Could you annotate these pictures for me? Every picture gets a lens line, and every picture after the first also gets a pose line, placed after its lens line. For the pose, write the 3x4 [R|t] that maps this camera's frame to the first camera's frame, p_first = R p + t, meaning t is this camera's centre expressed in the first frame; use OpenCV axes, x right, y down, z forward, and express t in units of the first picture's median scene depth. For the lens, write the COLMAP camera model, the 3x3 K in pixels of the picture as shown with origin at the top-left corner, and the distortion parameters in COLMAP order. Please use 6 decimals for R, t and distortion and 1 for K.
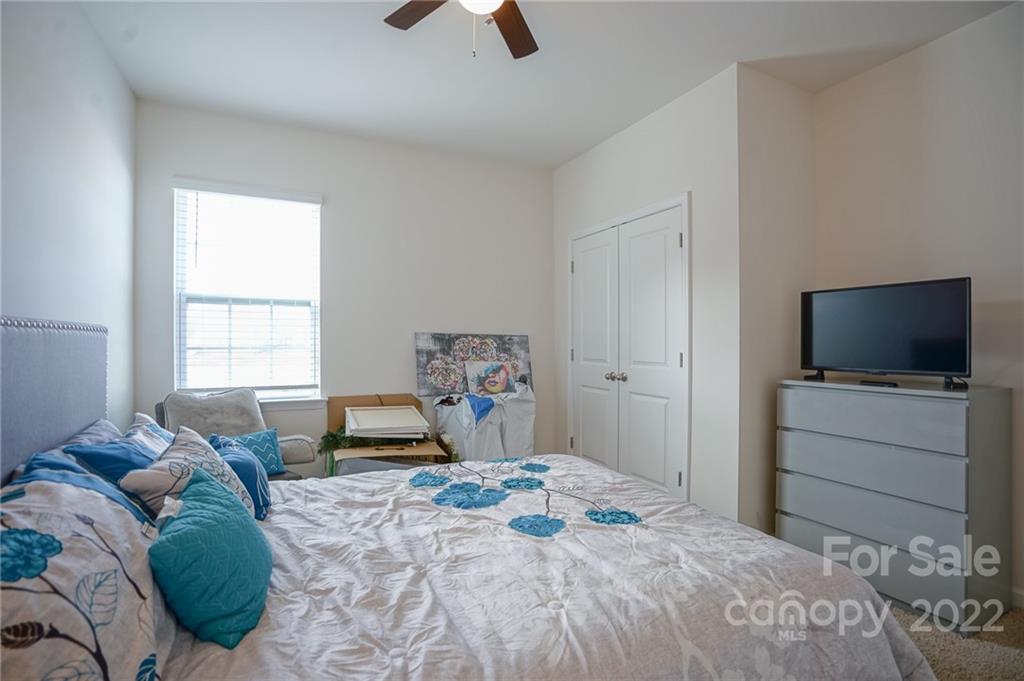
lens RADIAL K [[473.1, 0, 510.7], [0, 473.1, 338.5], [0, 0, 1]] dist [-0.068684, 0.028642]
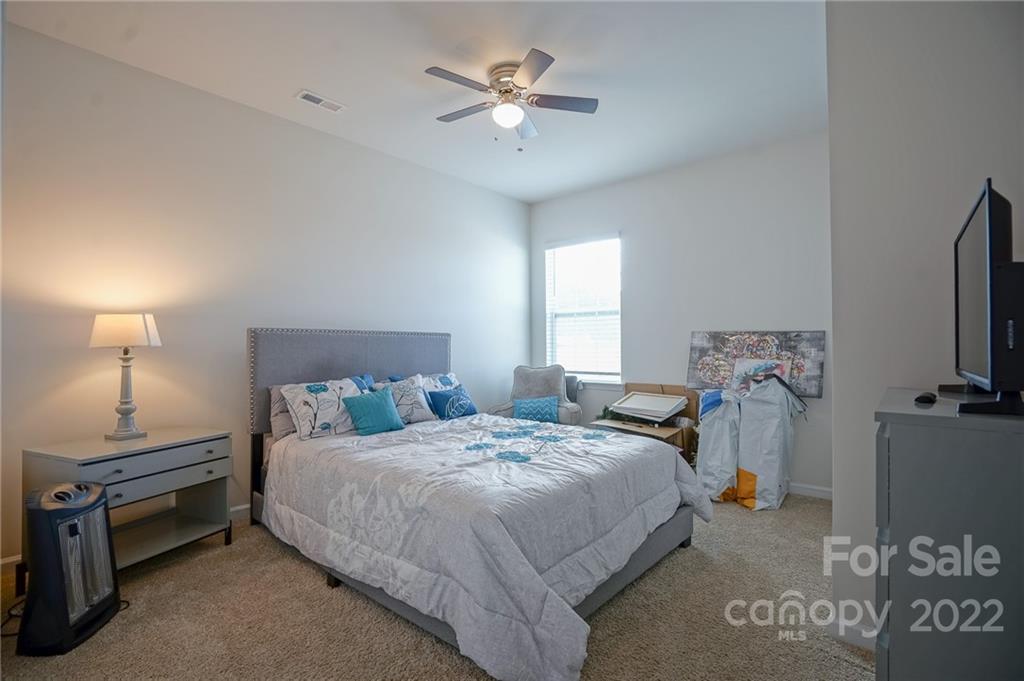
lens RADIAL K [[473.1, 0, 510.7], [0, 473.1, 338.5], [0, 0, 1]] dist [-0.068684, 0.028642]
pose [[0.379427, -0.017569, -0.925055, 0.654590], [0.008652, 0.999843, -0.015441, 0.017064], [0.925181, -0.002145, 0.379520, 0.185670]]
